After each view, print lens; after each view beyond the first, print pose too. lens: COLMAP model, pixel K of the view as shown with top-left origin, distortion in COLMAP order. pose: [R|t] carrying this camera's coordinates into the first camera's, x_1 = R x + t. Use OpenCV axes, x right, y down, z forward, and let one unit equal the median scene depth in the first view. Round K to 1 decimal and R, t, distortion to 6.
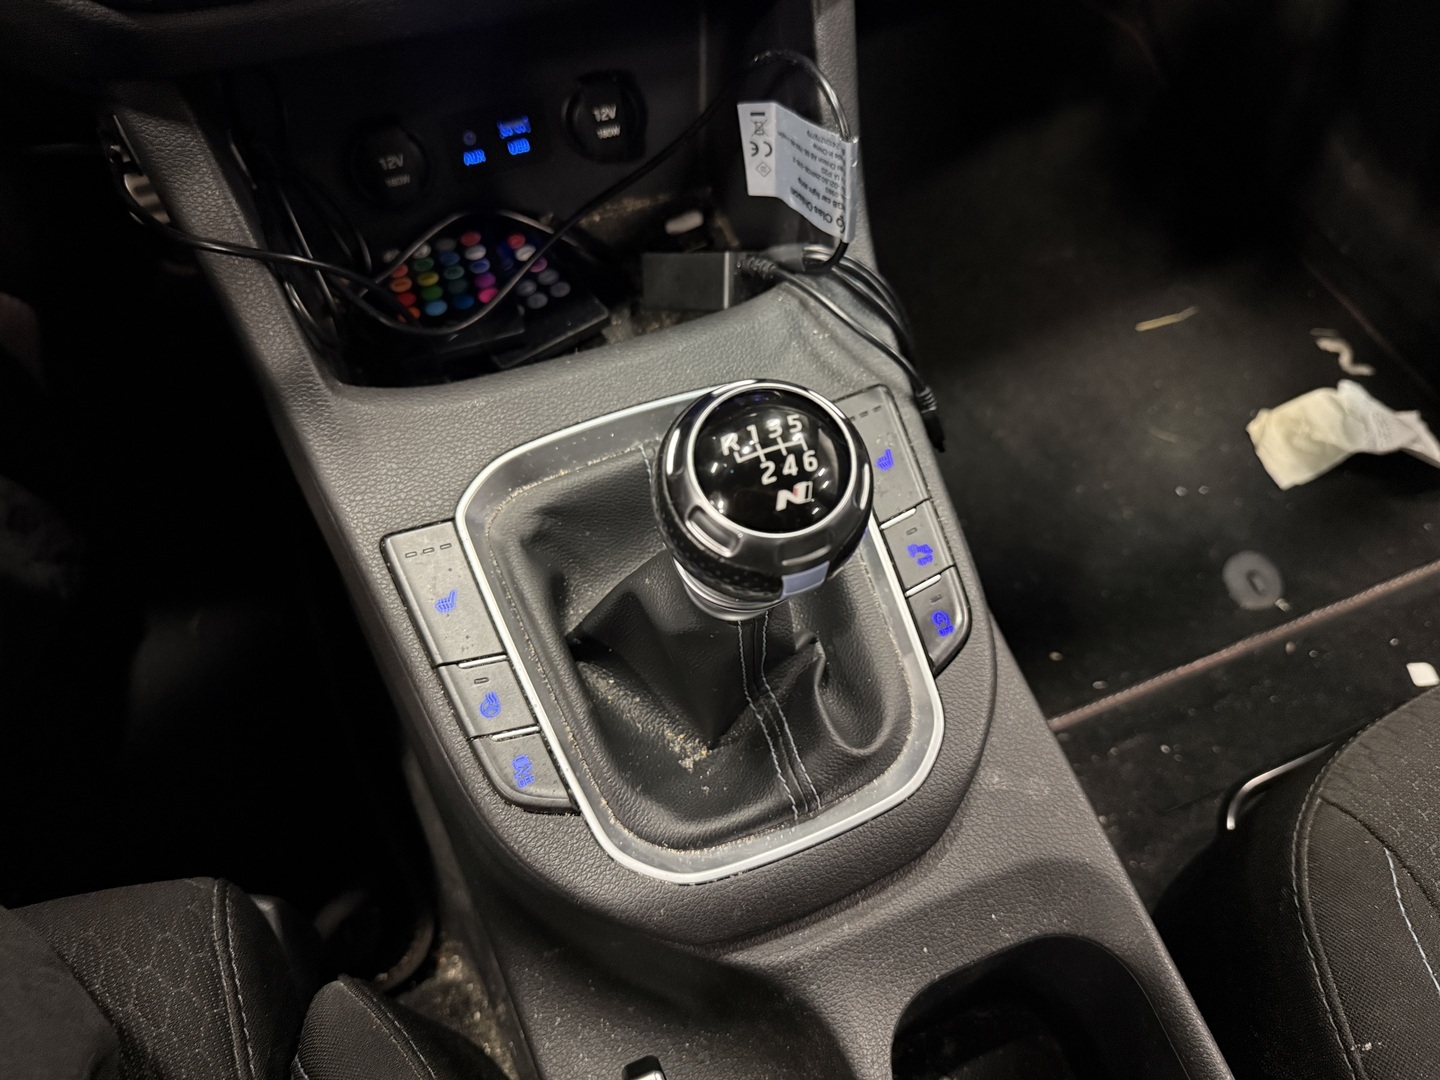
lens RADIAL K [[1042.9, 0, 732.3], [0, 1042.9, 530.3], [0, 0, 1]] dist [0.003616, -0.031664]
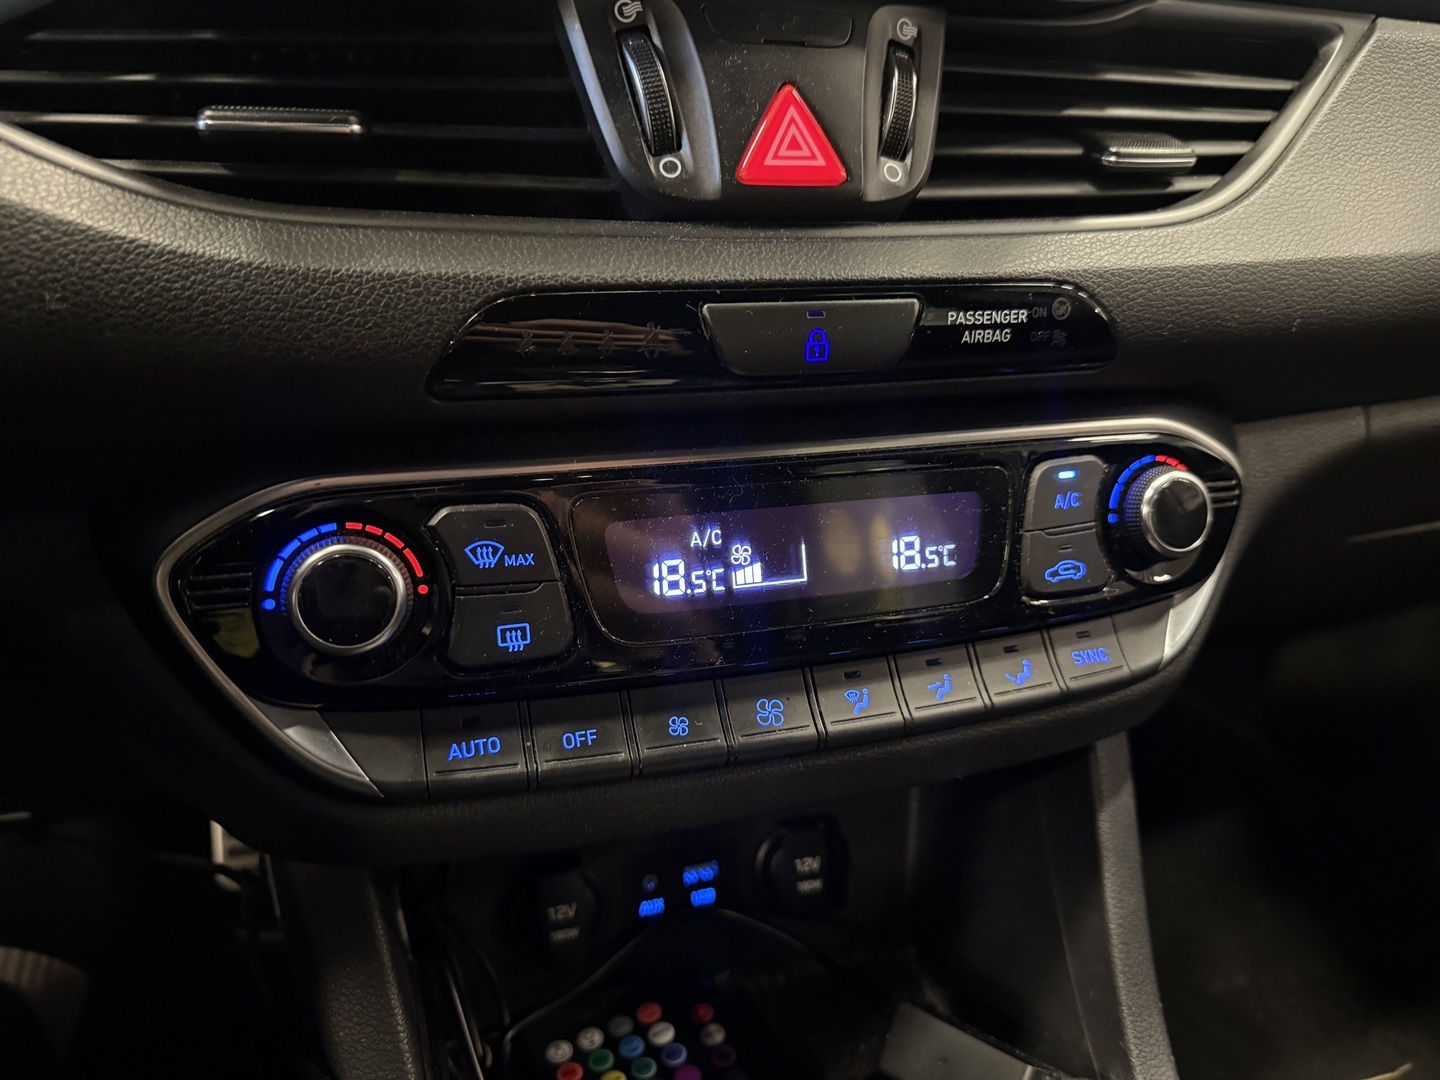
lens RADIAL K [[1042.9, 0, 727.6], [0, 1042.9, 550.4], [0, 0, 1]] dist [0.003616, -0.031664]
pose [[0.996986, 0.061739, -0.046981, -0.163749], [-0.077213, 0.848643, -0.523301, -0.163209], [0.007562, 0.525351, 0.850852, 0.124238]]
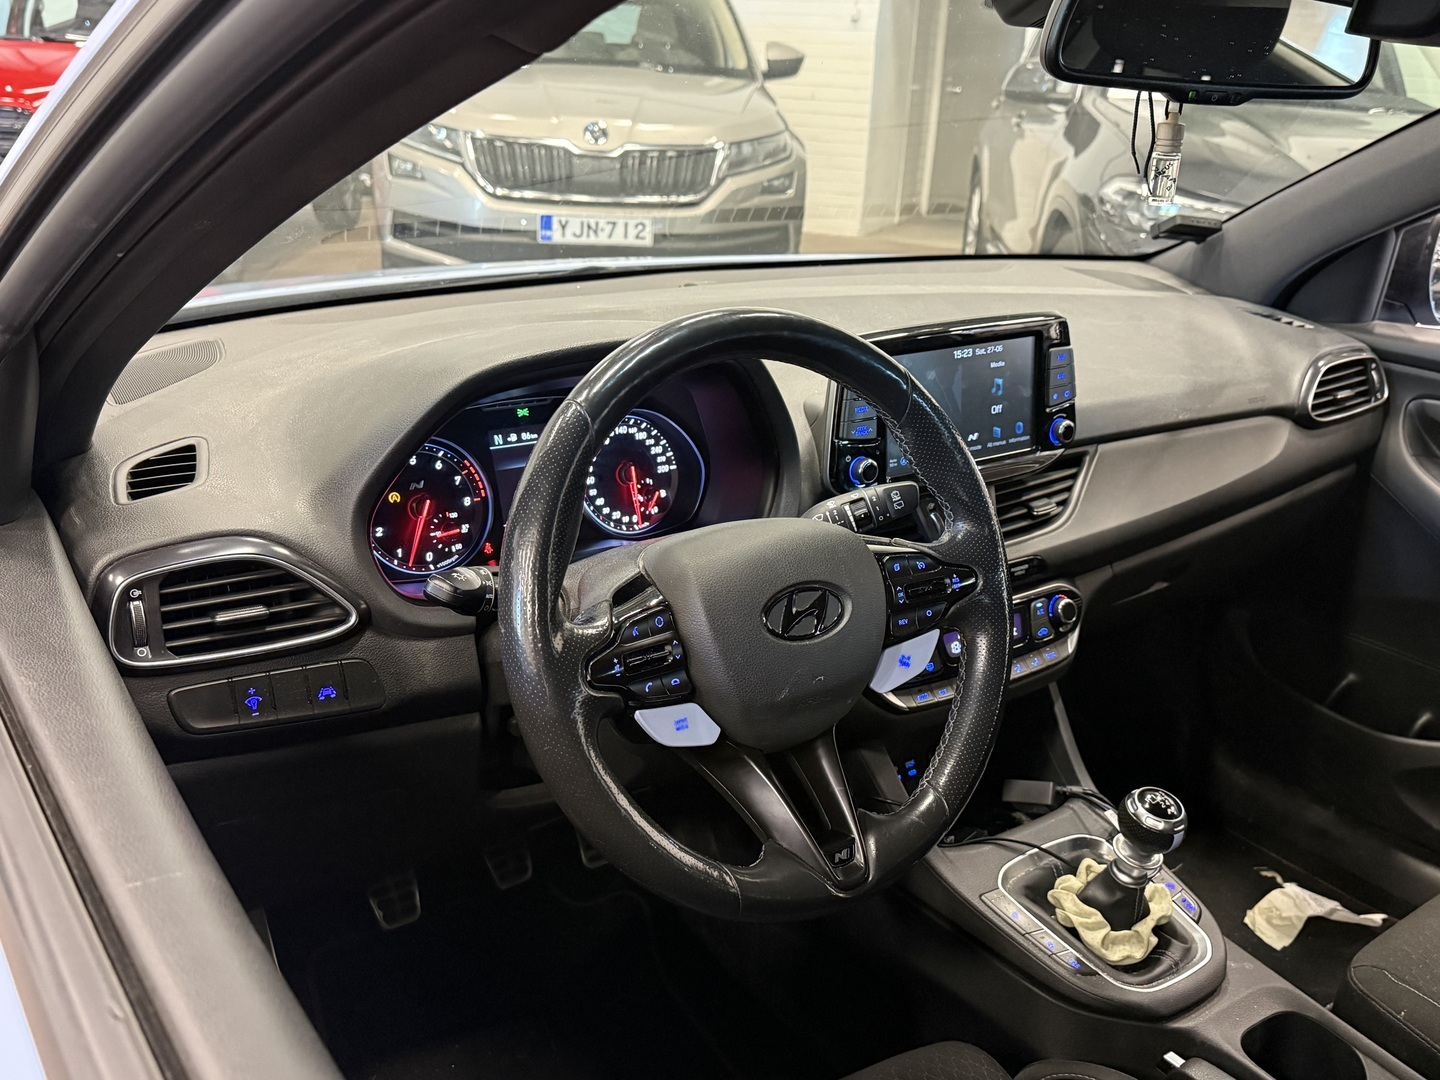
lens RADIAL K [[1310.0, 0, 719.5], [0, 1310.0, 549.5], [0, 0, 1]] dist [0.056436, 0.000000]
pose [[0.976242, -0.060832, 0.207968, -1.180262], [0.170085, 0.809776, -0.561546, 0.768259], [-0.134247, 0.583577, 0.800884, -1.501484]]
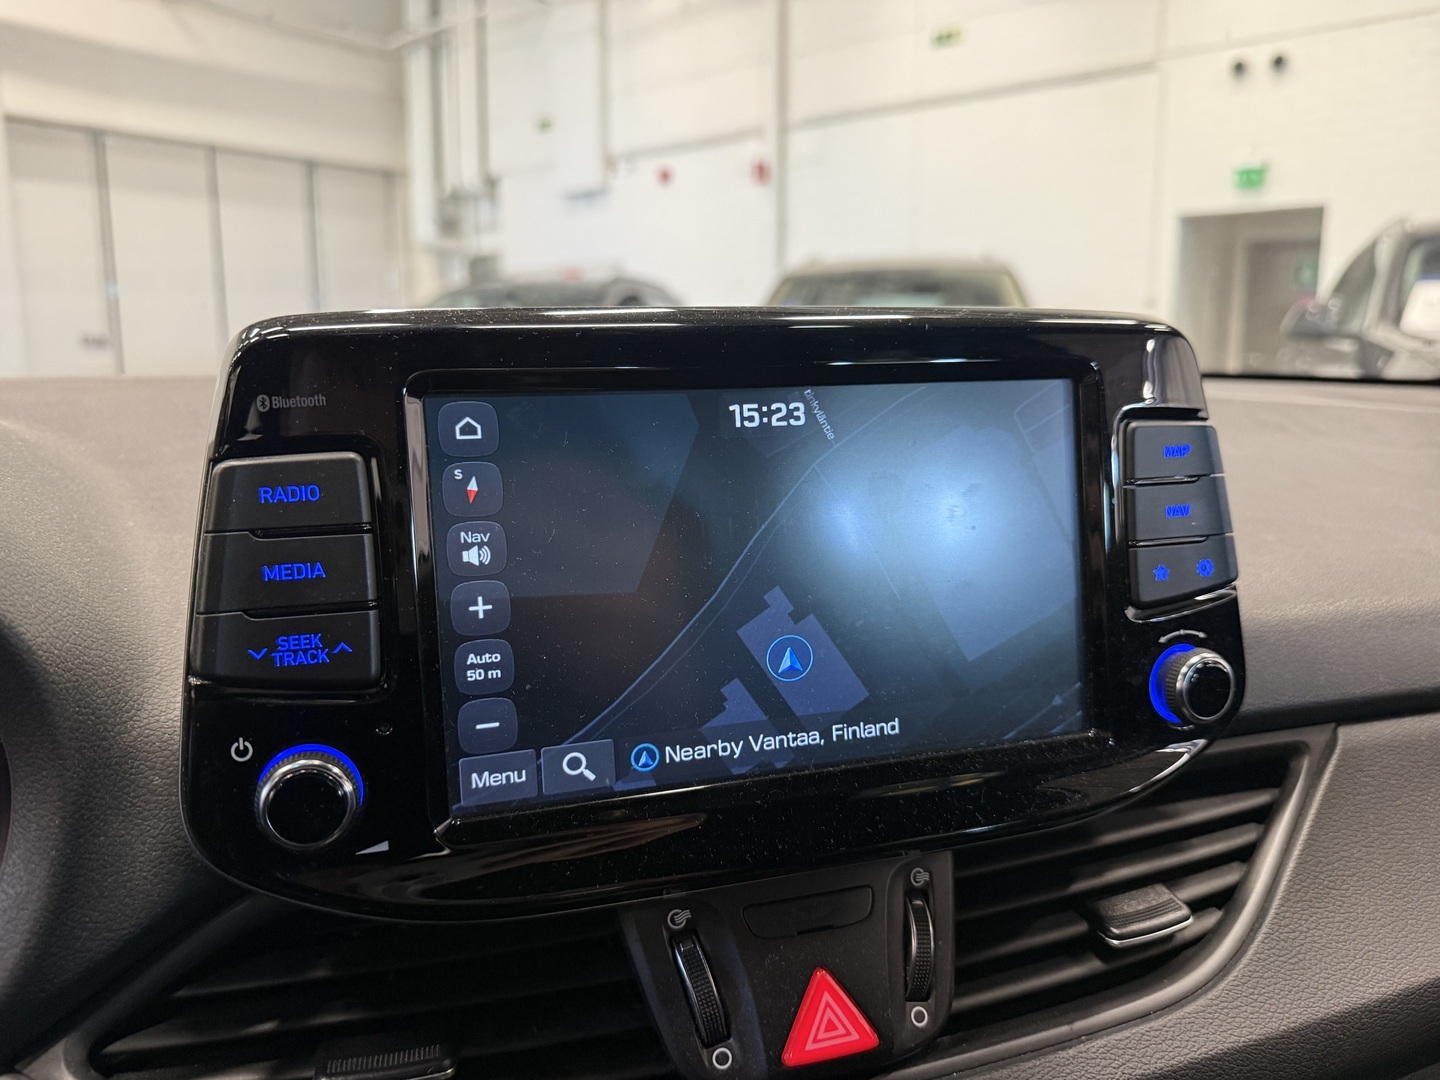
lens RADIAL K [[1042.9, 0, 723.1], [0, 1042.9, 549.9], [0, 0, 1]] dist [0.003616, -0.031664]
pose [[0.995862, -0.012807, -0.089976, -0.171465], [-0.056419, 0.689036, -0.722527, -0.366389], [0.071250, 0.724613, 0.685462, -0.139625]]
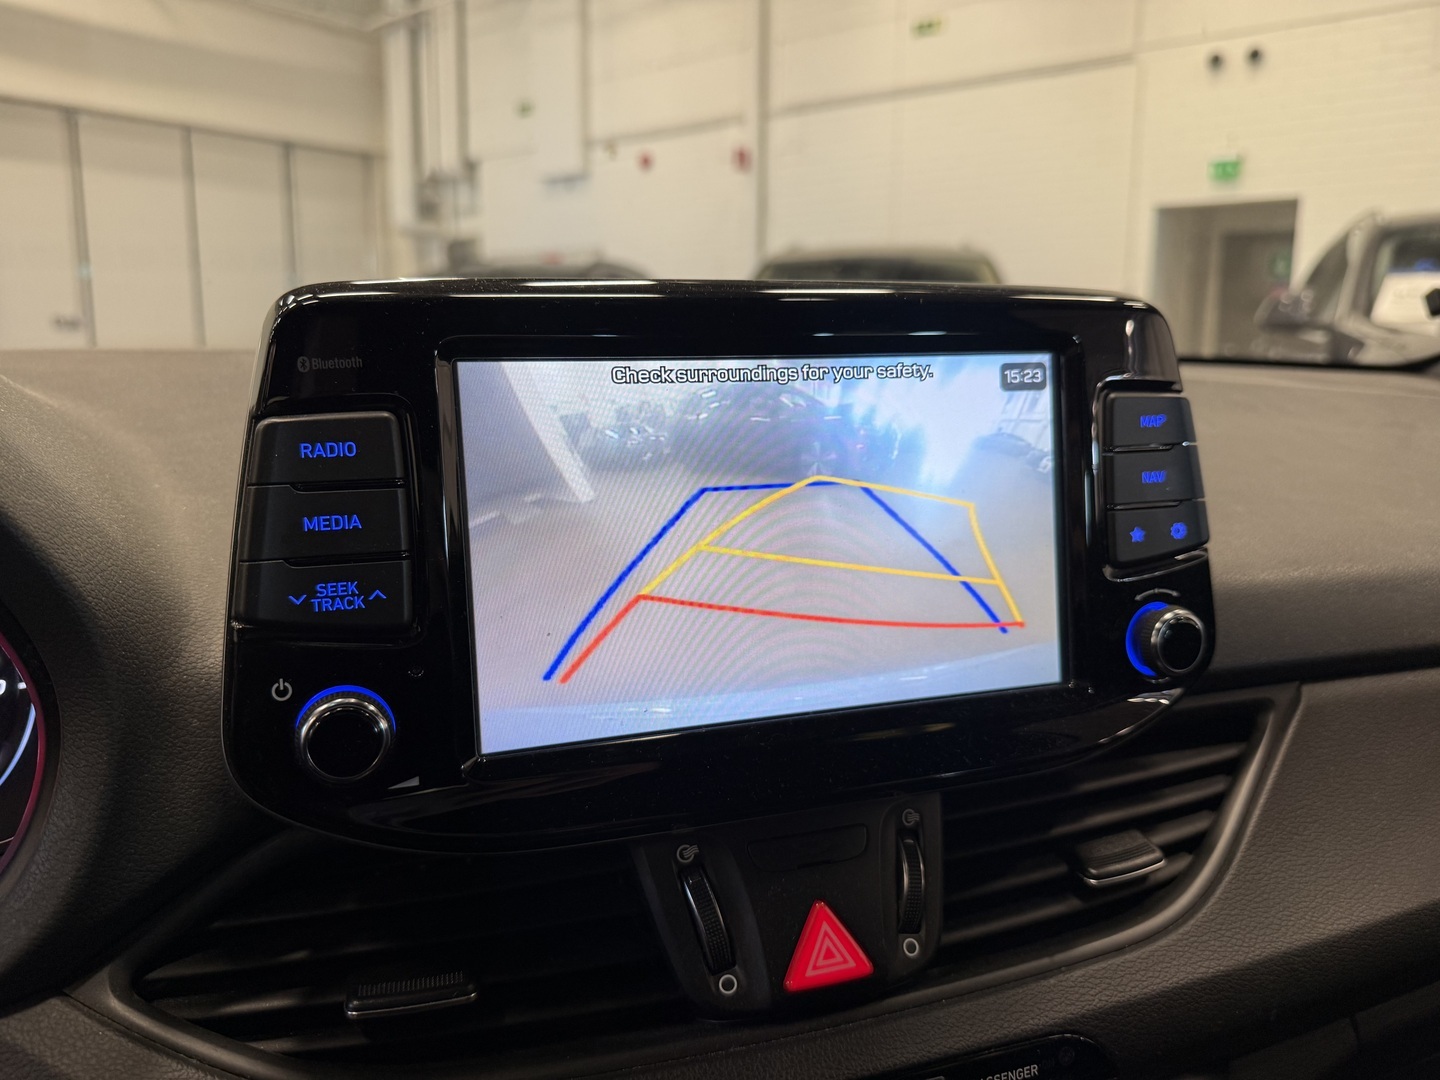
lens RADIAL K [[1042.9, 0, 724.6], [0, 1042.9, 542.7], [0, 0, 1]] dist [0.003616, -0.031664]
pose [[0.997647, -0.008315, -0.068050, -0.185306], [-0.043339, 0.692622, -0.719998, -0.325860], [0.053120, 0.721253, 0.690632, -0.154570]]
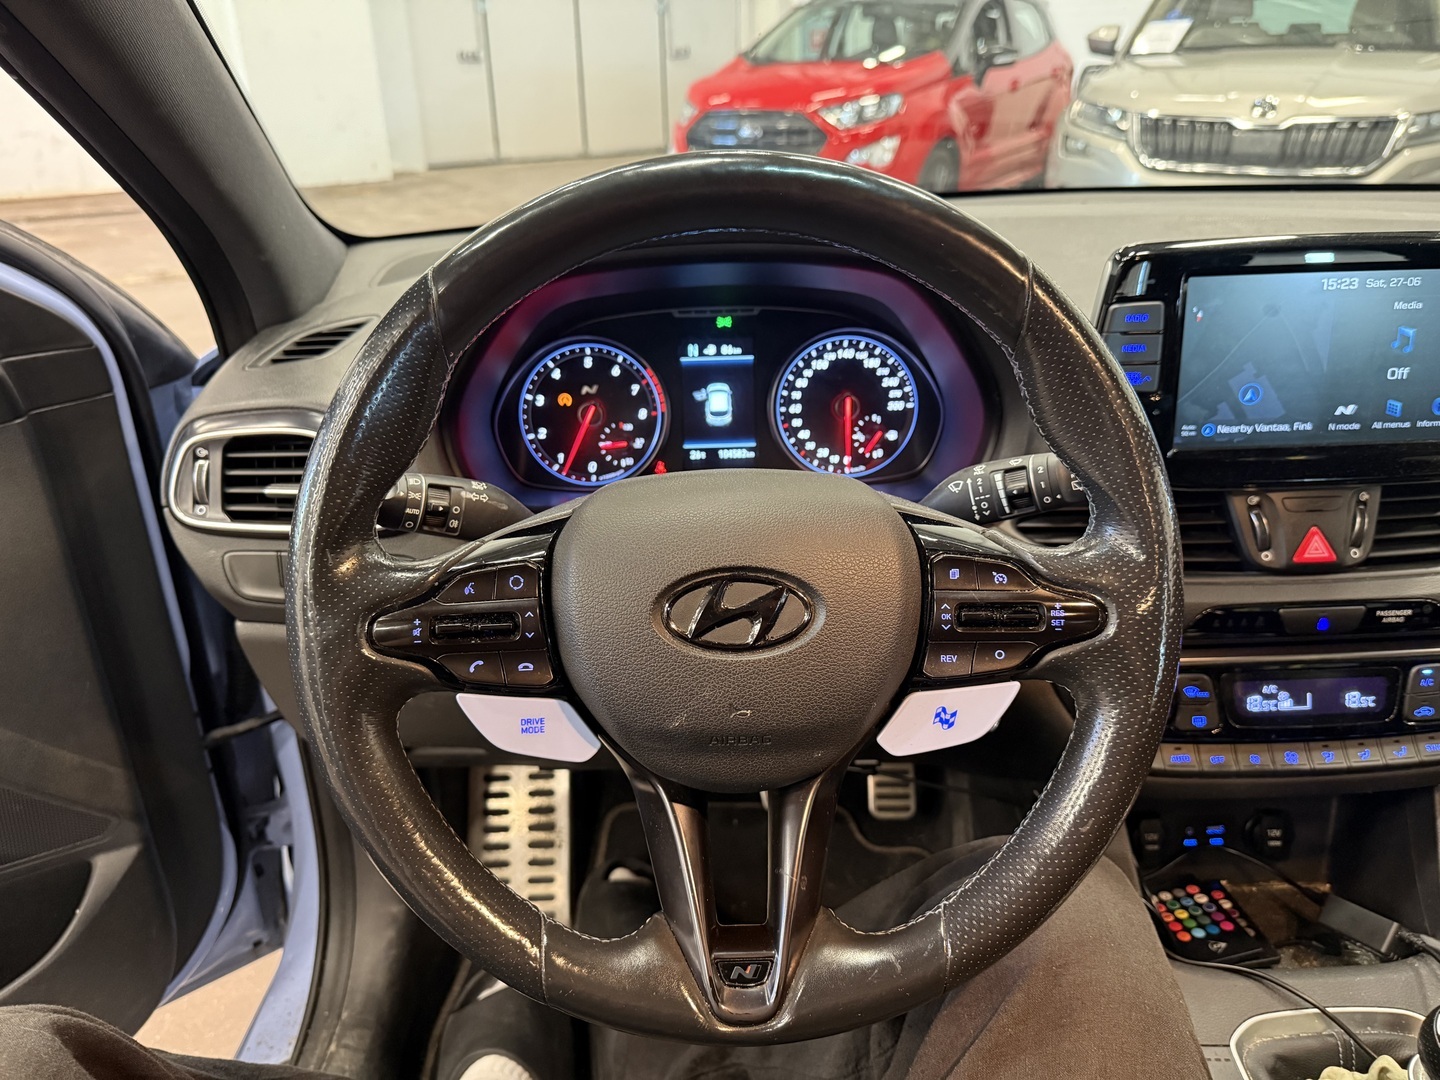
lens RADIAL K [[1042.9, 0, 711.0], [0, 1042.9, 548.8], [0, 0, 1]] dist [0.003616, -0.031664]
pose [[0.924672, 0.113908, -0.363327, -0.412474], [-0.287233, 0.835071, -0.469205, 0.282439], [0.249958, 0.538220, 0.804885, -0.871385]]
